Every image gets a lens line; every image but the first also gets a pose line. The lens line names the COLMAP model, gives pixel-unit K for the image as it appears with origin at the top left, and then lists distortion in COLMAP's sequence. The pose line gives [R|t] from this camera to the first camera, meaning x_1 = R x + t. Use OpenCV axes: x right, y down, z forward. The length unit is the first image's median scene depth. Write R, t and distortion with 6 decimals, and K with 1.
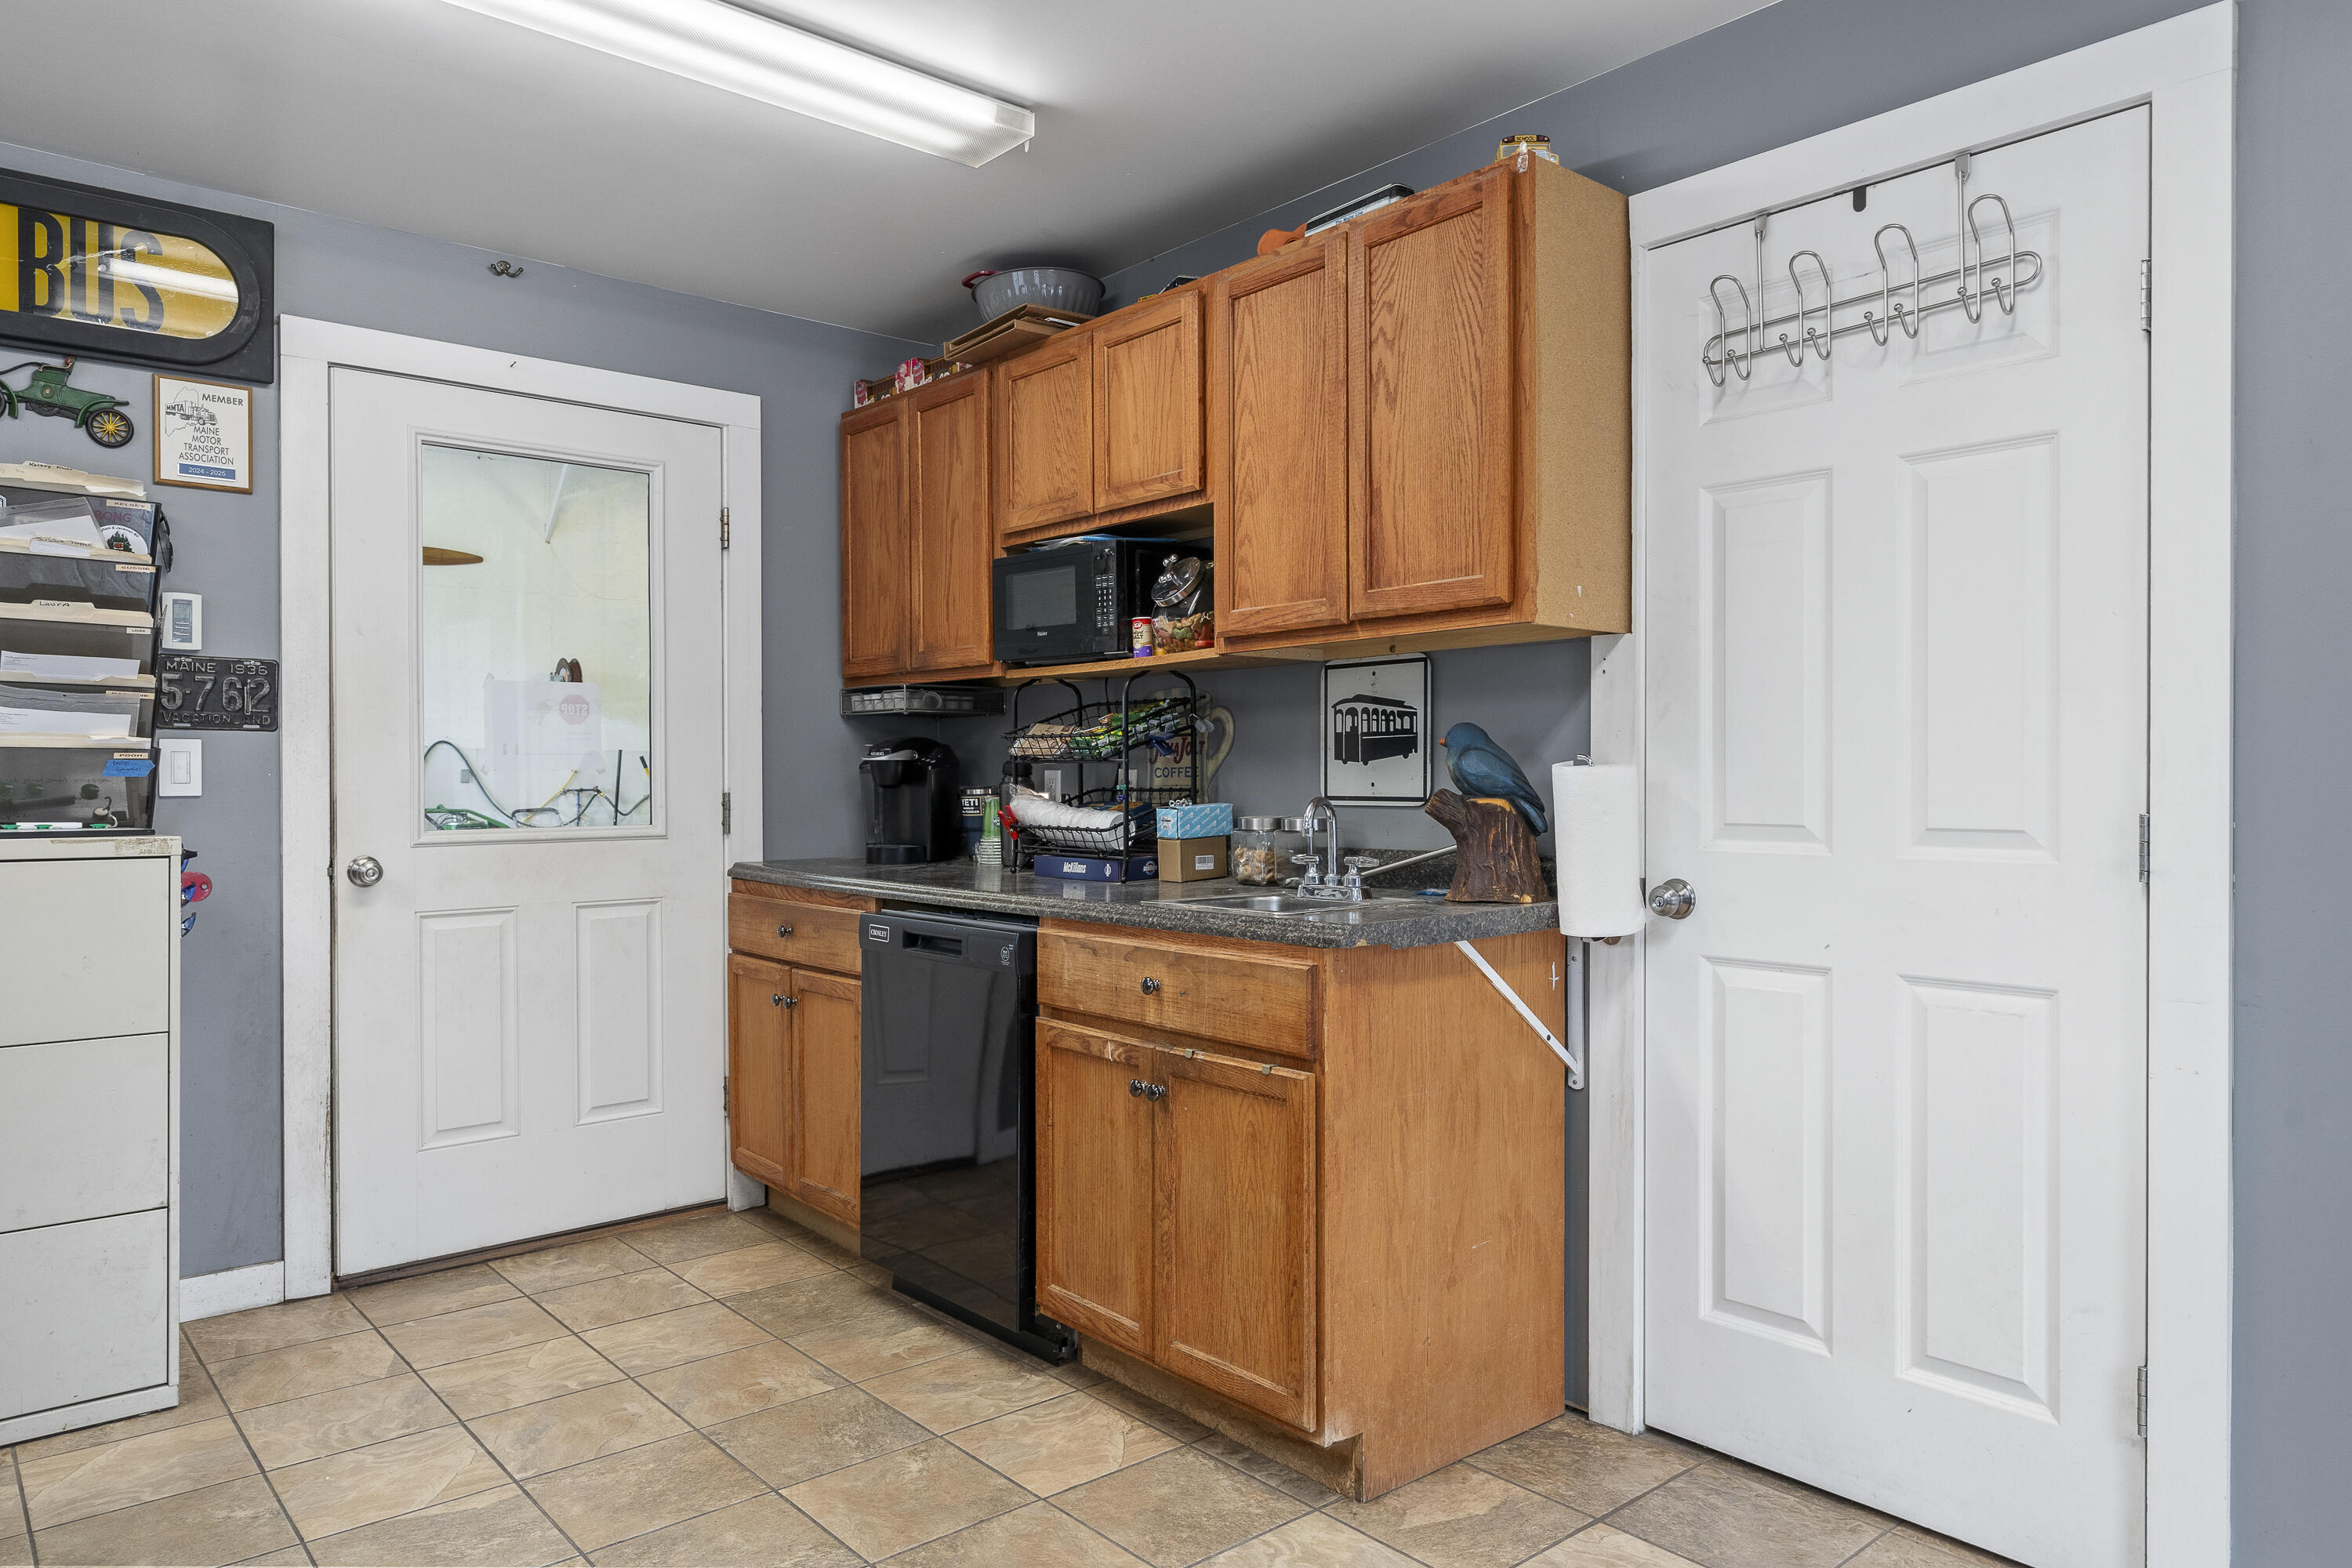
lens RADIAL K [[1527.2, 0, 1175.9], [0, 1527.2, 781.9], [0, 0, 1]] dist [-0.006222, -0.000270]
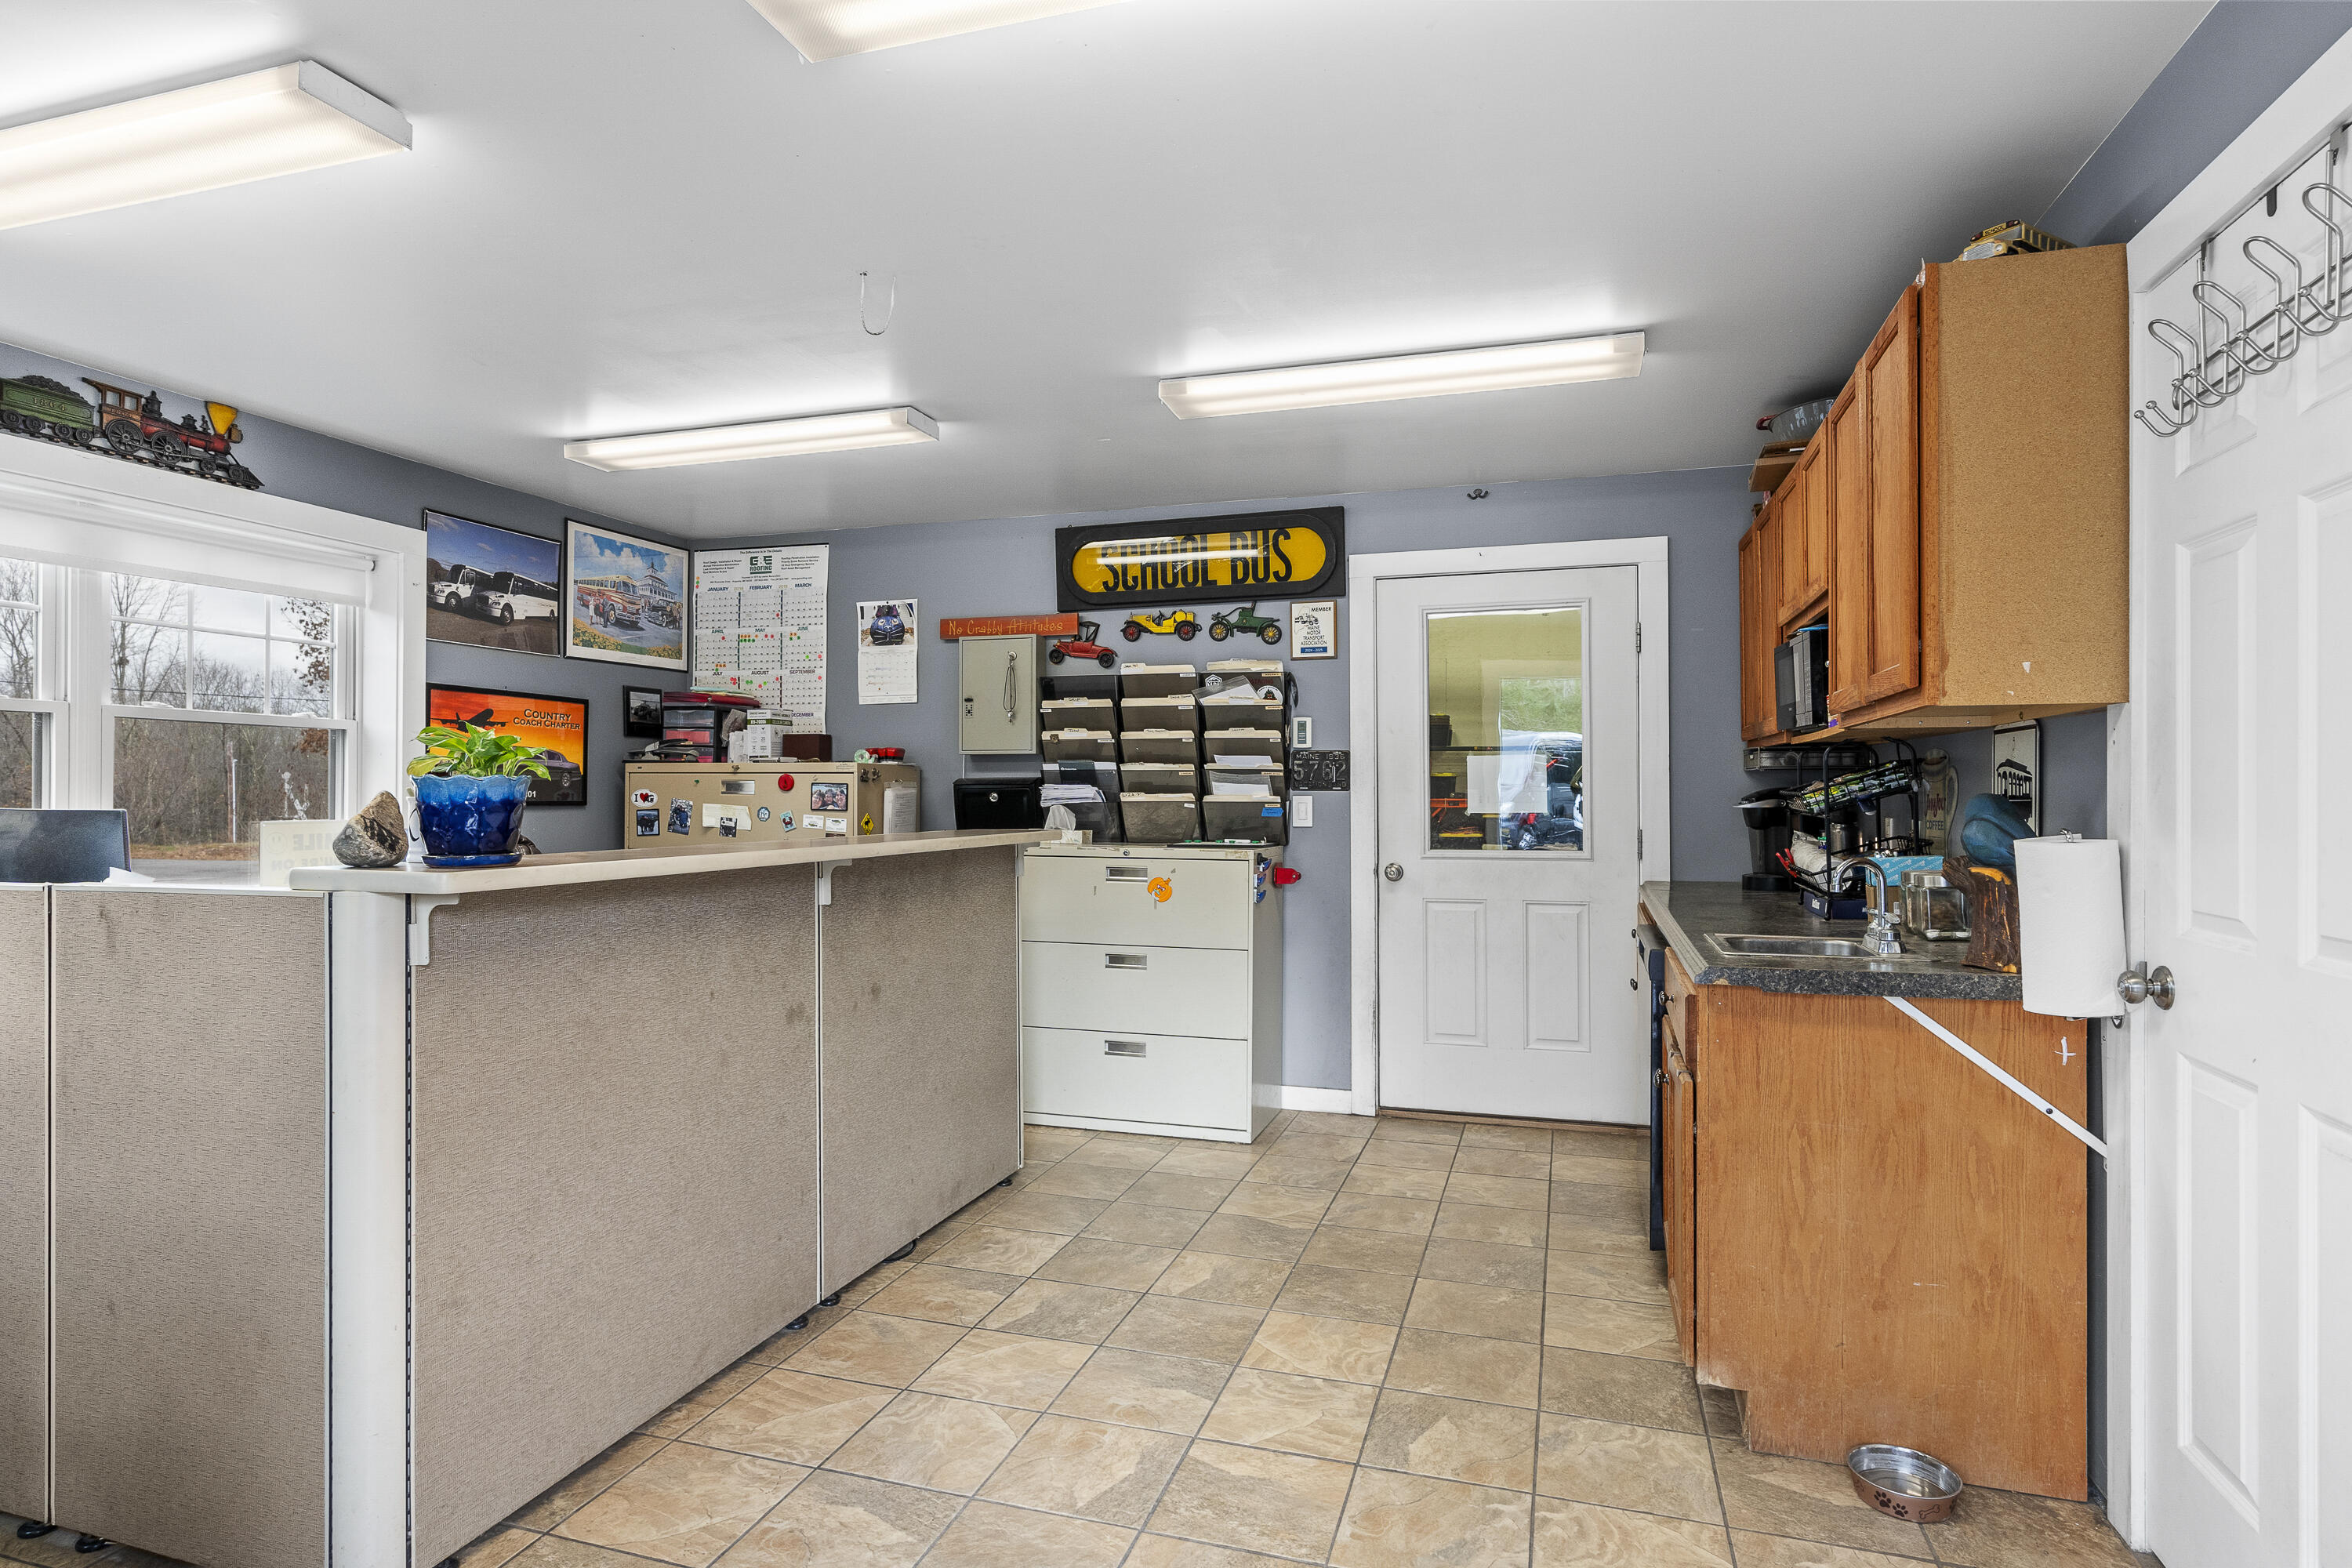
lens RADIAL K [[1228.7, 0, 1180.8], [0, 1228.7, 784.7], [0, 0, 1]] dist [-0.006914, 0.001158]
pose [[0.528851, -0.001669, -0.848713, 0.571577], [-0.002897, 0.999989, -0.003772, -0.037634], [0.848710, 0.004454, 0.528840, 0.087002]]
